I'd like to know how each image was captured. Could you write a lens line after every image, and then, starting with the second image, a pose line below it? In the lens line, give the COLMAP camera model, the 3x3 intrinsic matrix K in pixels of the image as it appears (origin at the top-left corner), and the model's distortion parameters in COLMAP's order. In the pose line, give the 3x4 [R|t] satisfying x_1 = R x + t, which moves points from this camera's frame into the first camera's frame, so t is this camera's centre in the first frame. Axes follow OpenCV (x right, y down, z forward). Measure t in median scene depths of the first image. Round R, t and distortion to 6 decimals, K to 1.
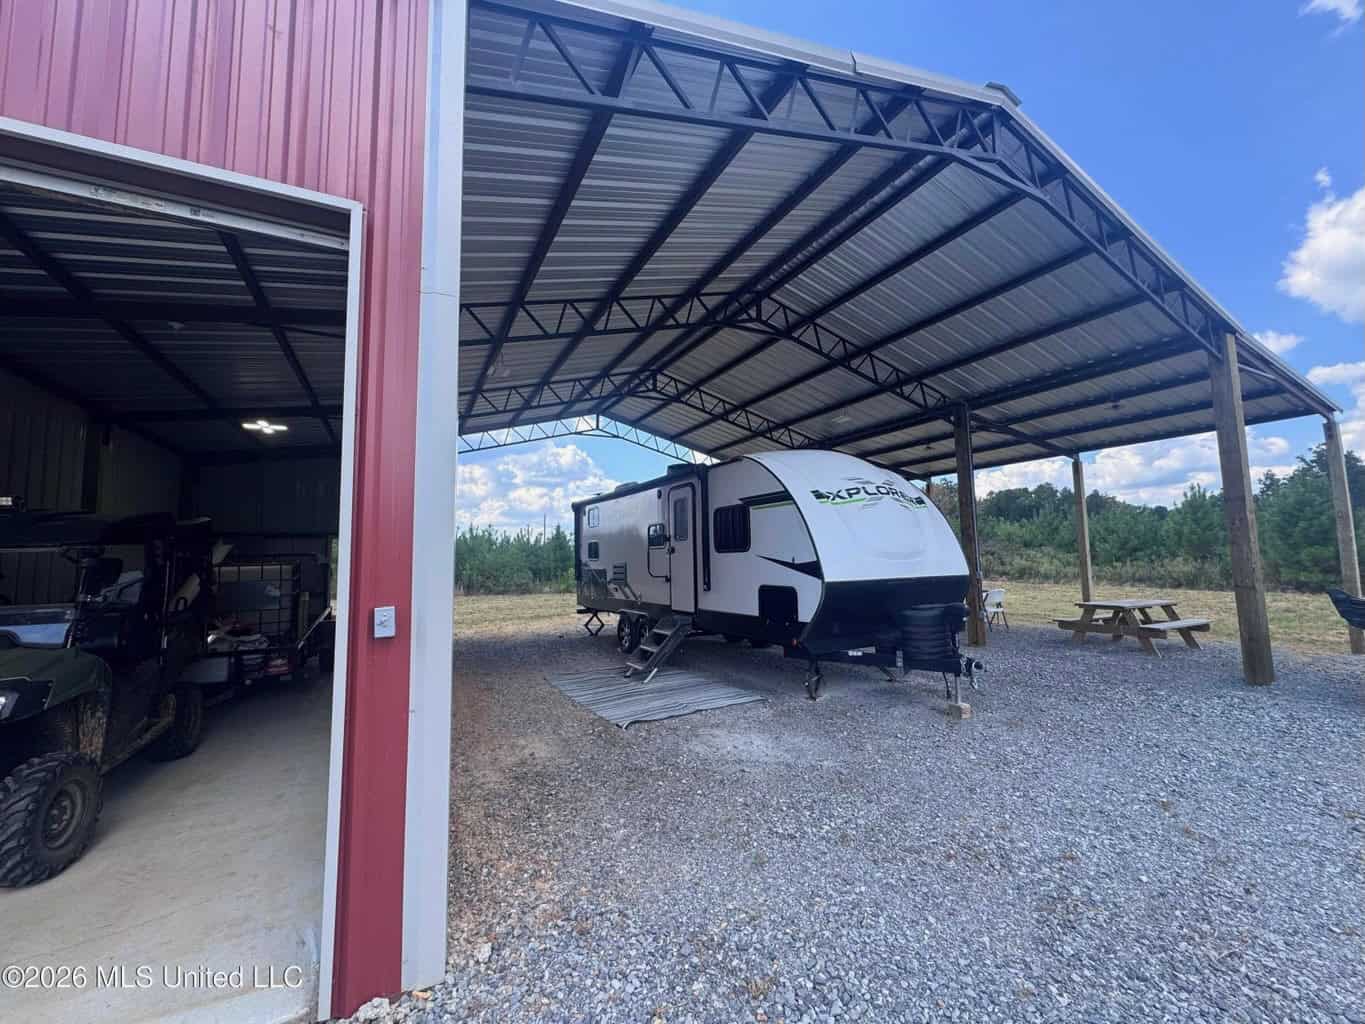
lens RADIAL K [[548.4, 0, 682.6], [0, 548.4, 510.0], [0, 0, 1]] dist [-0.002490, 0.000365]
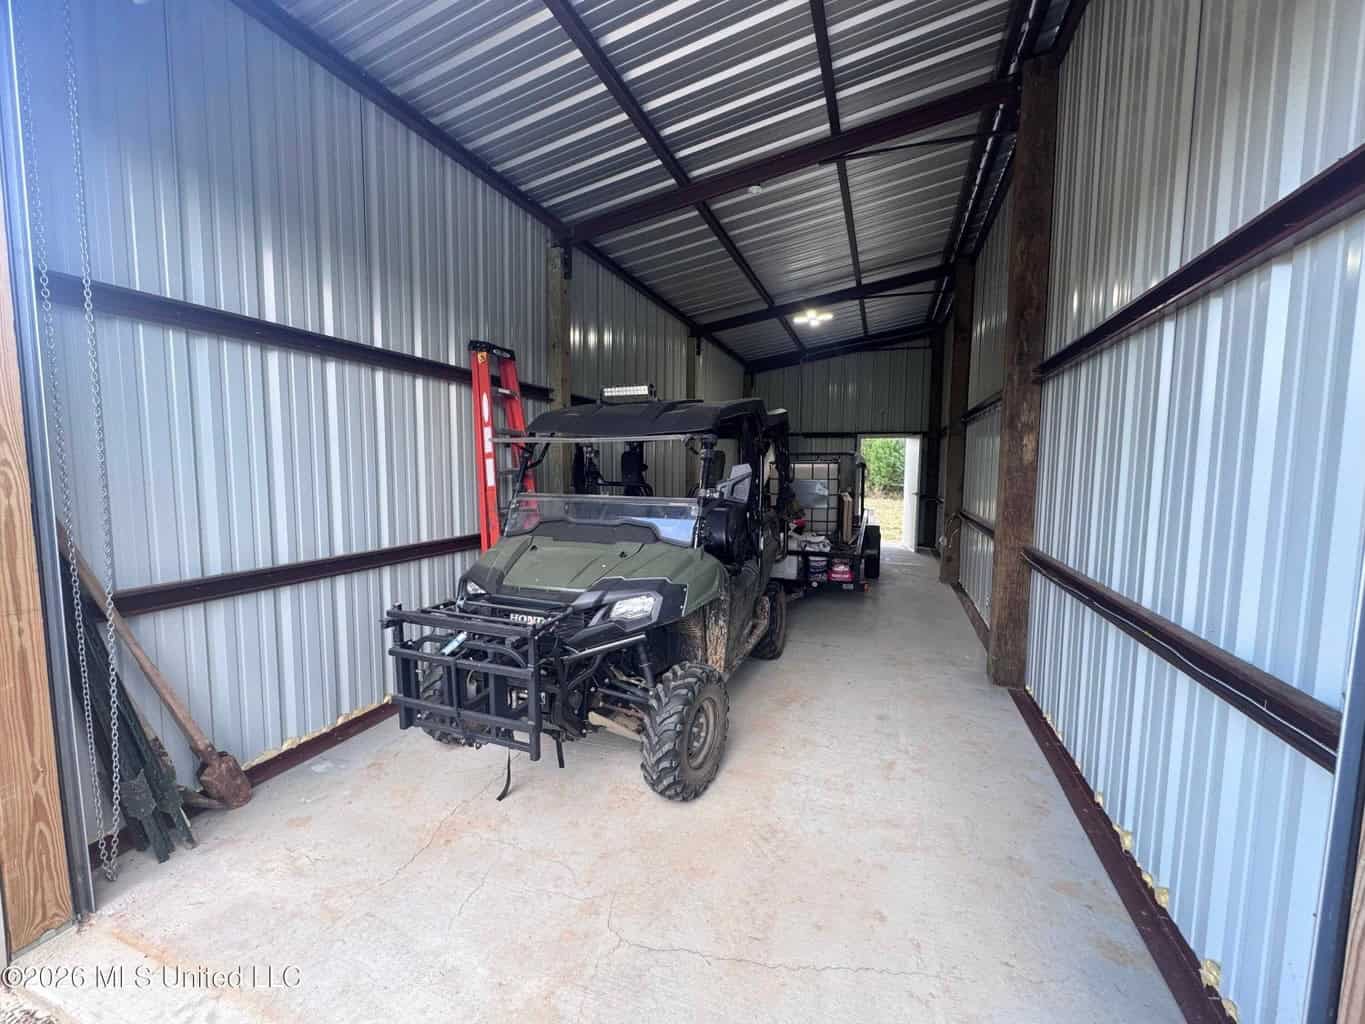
lens RADIAL K [[548.4, 0, 682.8], [0, 548.4, 512.0], [0, 0, 1]] dist [-0.002490, 0.000365]
pose [[0.675175, 0.087666, -0.732430, -0.250338], [0.043450, 0.986463, 0.158126, 0.026526], [0.736377, -0.138587, 0.662226, 0.205730]]
